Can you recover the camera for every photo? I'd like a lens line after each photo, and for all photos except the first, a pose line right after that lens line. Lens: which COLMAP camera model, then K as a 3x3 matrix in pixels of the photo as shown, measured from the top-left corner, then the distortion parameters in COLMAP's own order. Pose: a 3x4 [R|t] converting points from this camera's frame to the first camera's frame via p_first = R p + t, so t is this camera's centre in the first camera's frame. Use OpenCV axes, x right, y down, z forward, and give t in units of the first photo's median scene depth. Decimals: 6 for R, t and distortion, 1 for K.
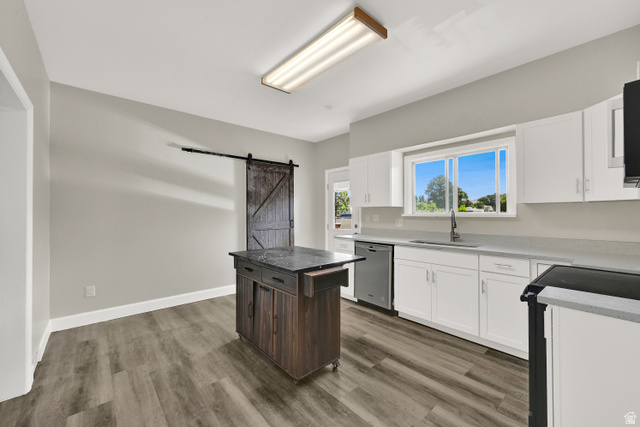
lens RADIAL K [[260.6, 0, 320.9], [0, 260.6, 212.0], [0, 0, 1]] dist [0.001077, 0.000082]
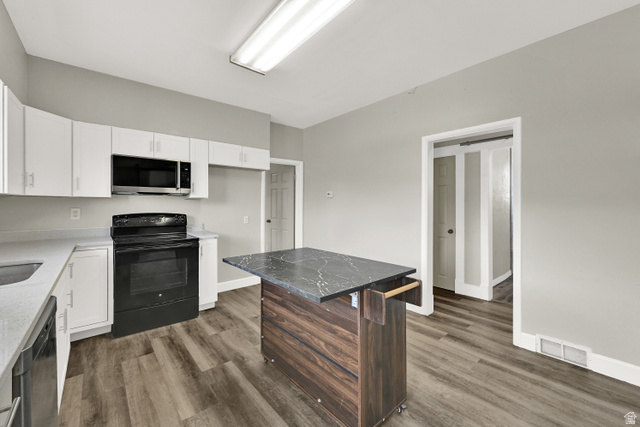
lens RADIAL K [[260.6, 0, 319.8], [0, 260.6, 205.8], [0, 0, 1]] dist [0.000716, 0.000042]
pose [[-0.999873, 0.003117, 0.015619, -0.134880], [0.003112, 0.999995, -0.000323, 0.005064], [-0.015620, -0.000274, -0.999878, 1.615203]]
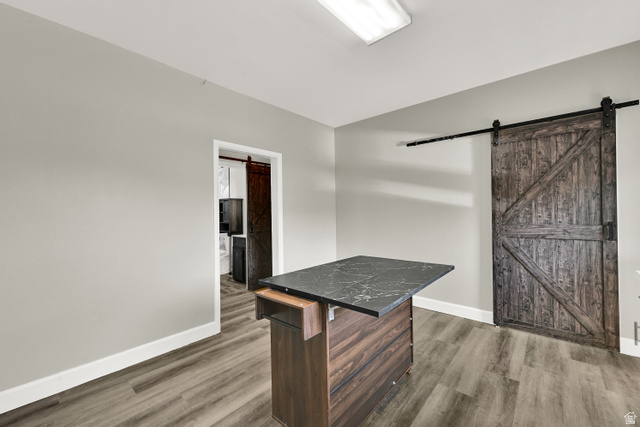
lens RADIAL K [[260.6, 0, 320.9], [0, 260.6, 212.0], [0, 0, 1]] dist [0.001077, 0.000082]
pose [[0.123352, 0.000553, -0.992363, 0.531231], [0.017765, 0.999838, 0.002766, -0.001272], [0.992204, -0.017971, 0.123322, 0.750642]]
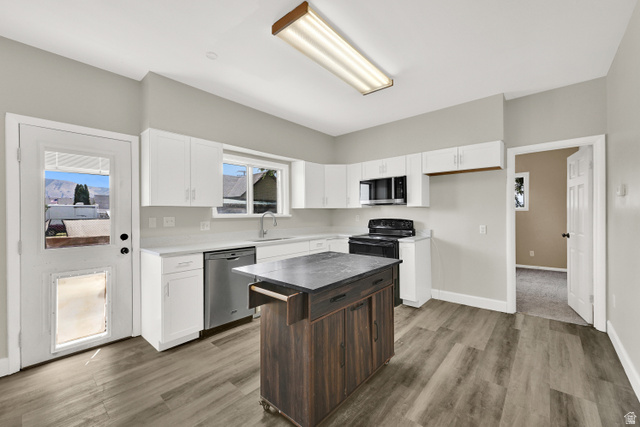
lens RADIAL K [[260.6, 0, 320.9], [0, 260.6, 212.0], [0, 0, 1]] dist [0.001077, 0.000082]
pose [[-0.132582, 0.008229, 0.991138, -0.864712], [0.005042, 0.999958, -0.007628, 0.005844], [-0.991159, 0.003986, -0.132618, 1.048168]]
